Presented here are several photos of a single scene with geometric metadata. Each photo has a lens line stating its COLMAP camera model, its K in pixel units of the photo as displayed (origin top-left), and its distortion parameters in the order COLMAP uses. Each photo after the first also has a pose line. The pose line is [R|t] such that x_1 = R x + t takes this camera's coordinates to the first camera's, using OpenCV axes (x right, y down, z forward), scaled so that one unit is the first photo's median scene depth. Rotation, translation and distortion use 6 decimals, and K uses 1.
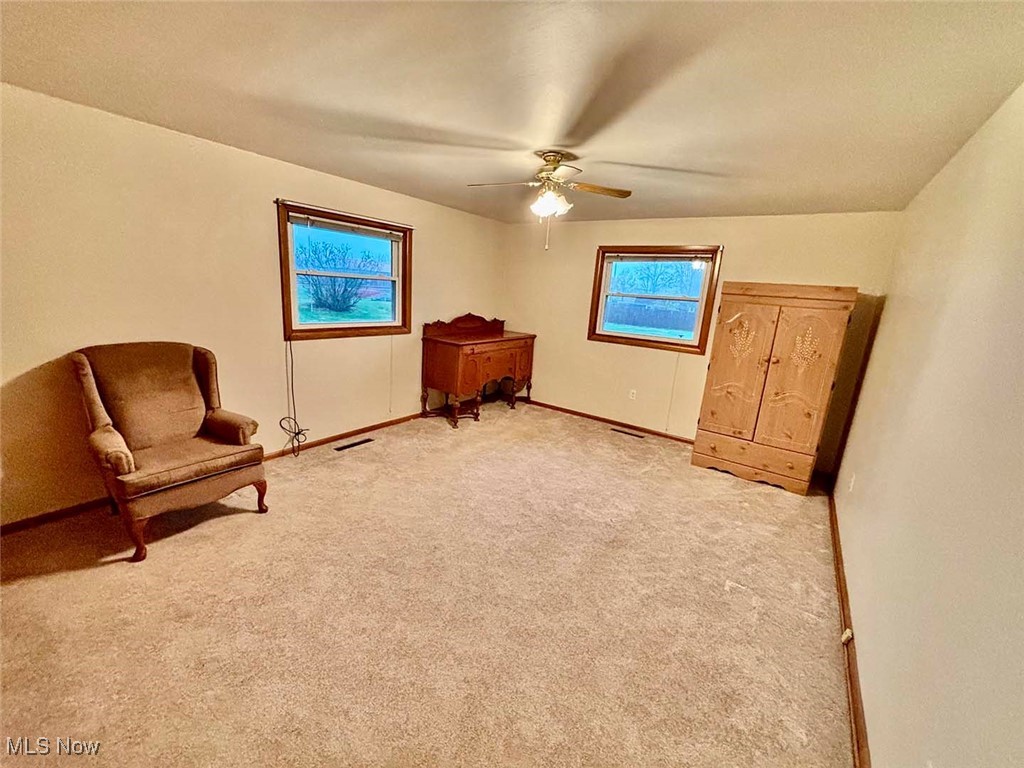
lens RADIAL K [[409.8, 0, 508.0], [0, 409.8, 388.2], [0, 0, 1]] dist [-0.002192, -0.000128]
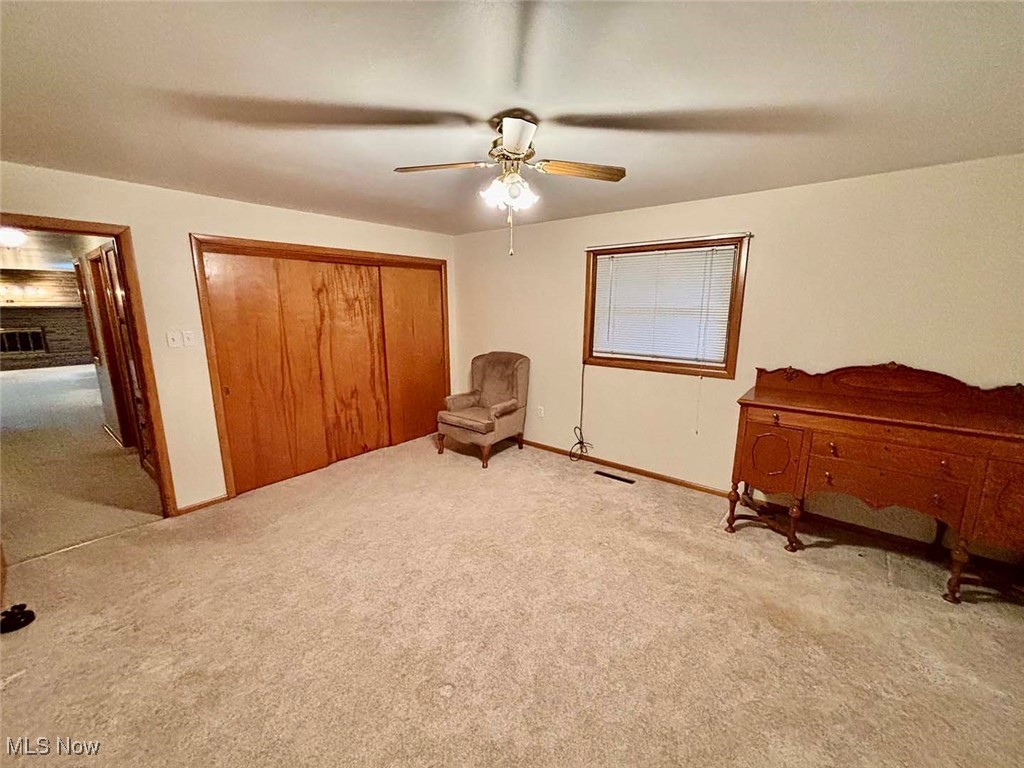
lens RADIAL K [[409.8, 0, 510.1], [0, 409.8, 385.8], [0, 0, 1]] dist [-0.002192, -0.000128]
pose [[-0.072604, 0.127240, -0.989211, 0.562981], [-0.237156, 0.961179, 0.141041, -0.145828], [0.968755, 0.244837, -0.039610, 0.726642]]
